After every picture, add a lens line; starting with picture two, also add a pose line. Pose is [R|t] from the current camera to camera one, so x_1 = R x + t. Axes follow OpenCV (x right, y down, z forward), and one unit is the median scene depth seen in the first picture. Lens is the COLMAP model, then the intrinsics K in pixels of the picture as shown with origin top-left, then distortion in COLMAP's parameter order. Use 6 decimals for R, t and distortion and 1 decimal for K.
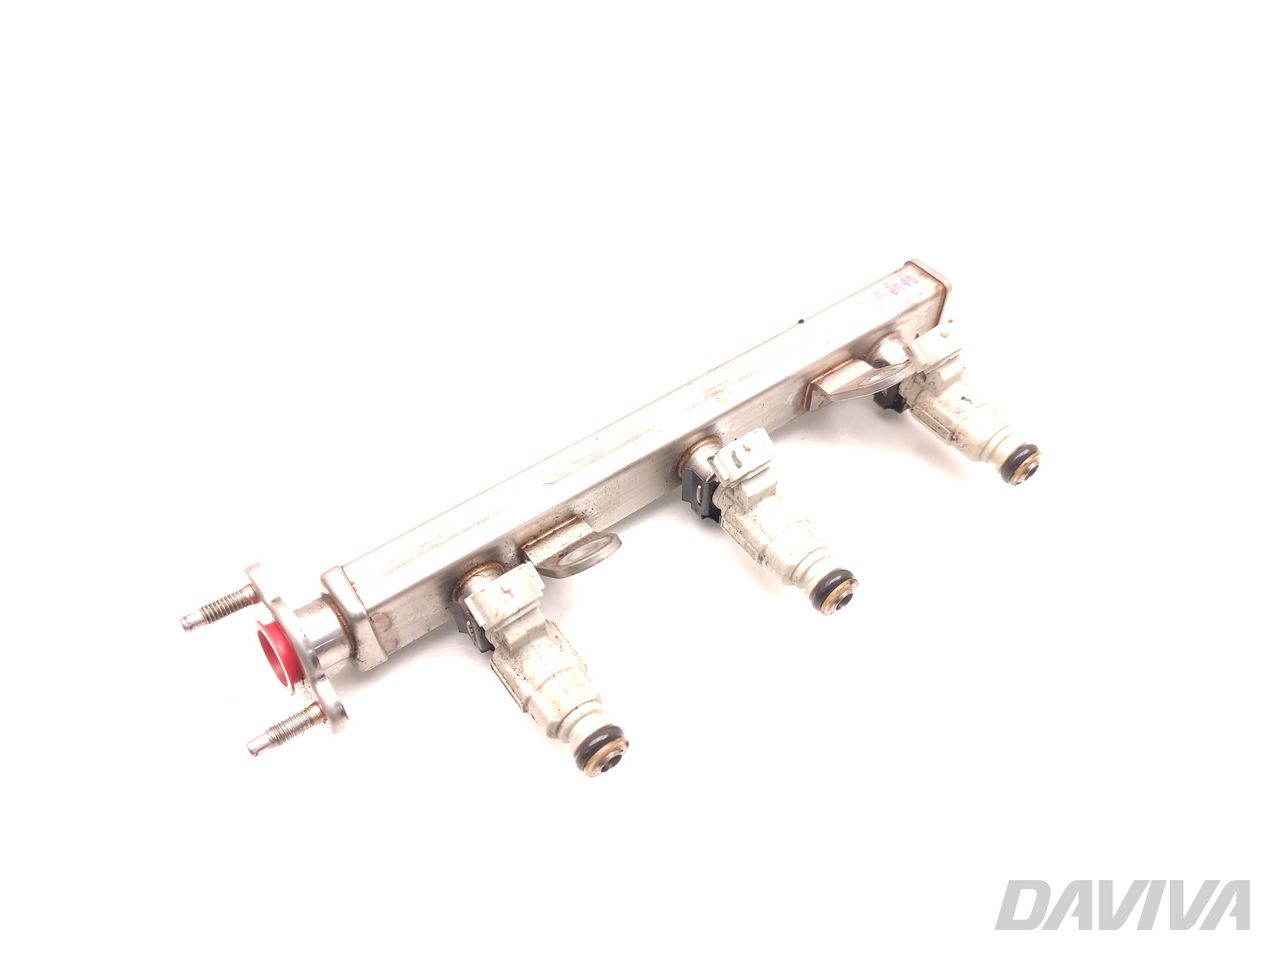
lens RADIAL K [[962.9, 0, 640.0], [0, 962.9, 480.0], [0, 0, 1]] dist [0.000981, 0.000090]
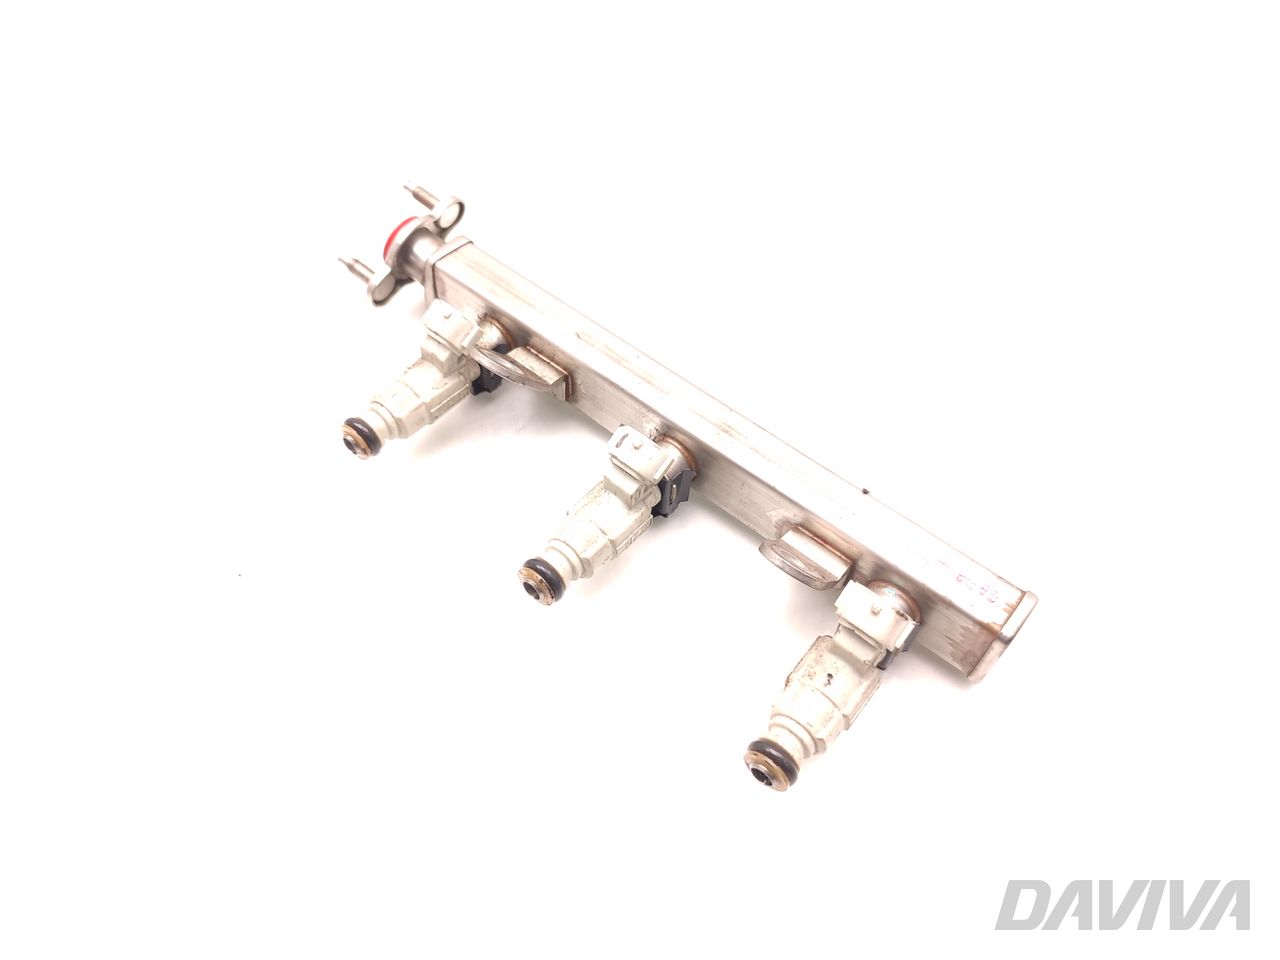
lens RADIAL K [[896.3, 0, 640.0], [0, 896.3, 480.0], [0, 0, 1]] dist [-0.000995, -0.000116]
pose [[0.242262, 0.792636, -0.559497, 0.604831], [-0.775164, 0.504933, 0.379690, -0.342134], [0.583464, 0.341717, 0.736749, 0.284991]]
